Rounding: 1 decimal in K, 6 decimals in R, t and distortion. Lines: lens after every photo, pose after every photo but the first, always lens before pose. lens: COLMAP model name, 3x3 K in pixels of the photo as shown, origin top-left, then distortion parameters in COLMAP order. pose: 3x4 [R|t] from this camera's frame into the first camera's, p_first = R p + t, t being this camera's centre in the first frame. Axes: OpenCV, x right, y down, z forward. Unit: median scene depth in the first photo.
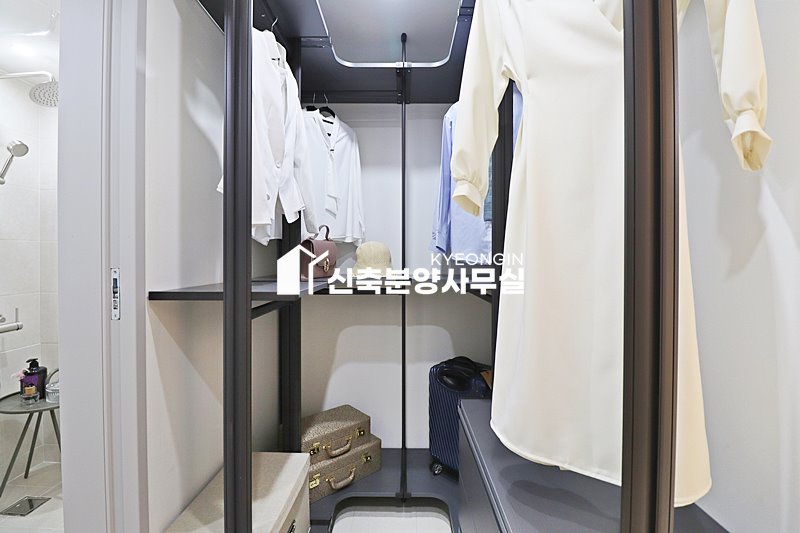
lens RADIAL K [[373.4, 0, 399.6], [0, 373.4, 264.7], [0, 0, 1]] dist [0.000611, -0.009891]
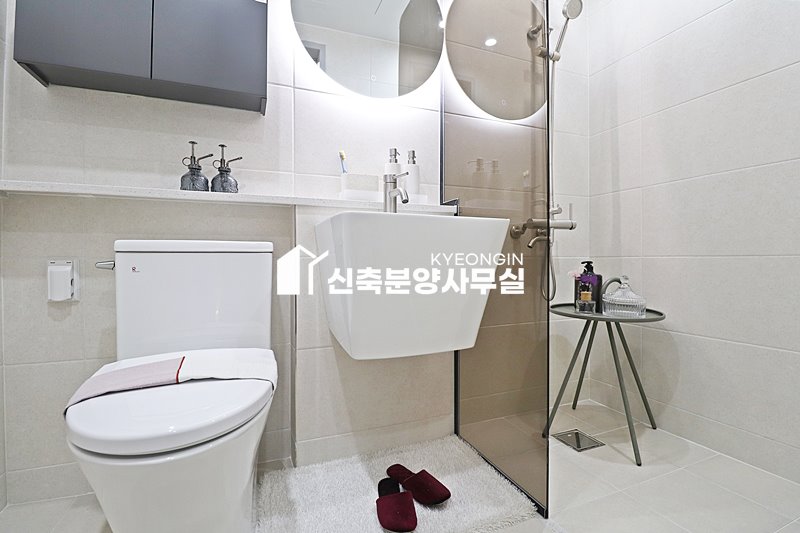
lens RADIAL K [[373.4, 0, 401.7], [0, 373.4, 262.1], [0, 0, 1]] dist [0.000611, -0.009891]
pose [[0.379528, 0.001970, -0.925178, -0.389105], [0.000318, 0.999997, 0.002259, 0.252011], [0.925180, -0.001152, 0.379526, 0.312321]]
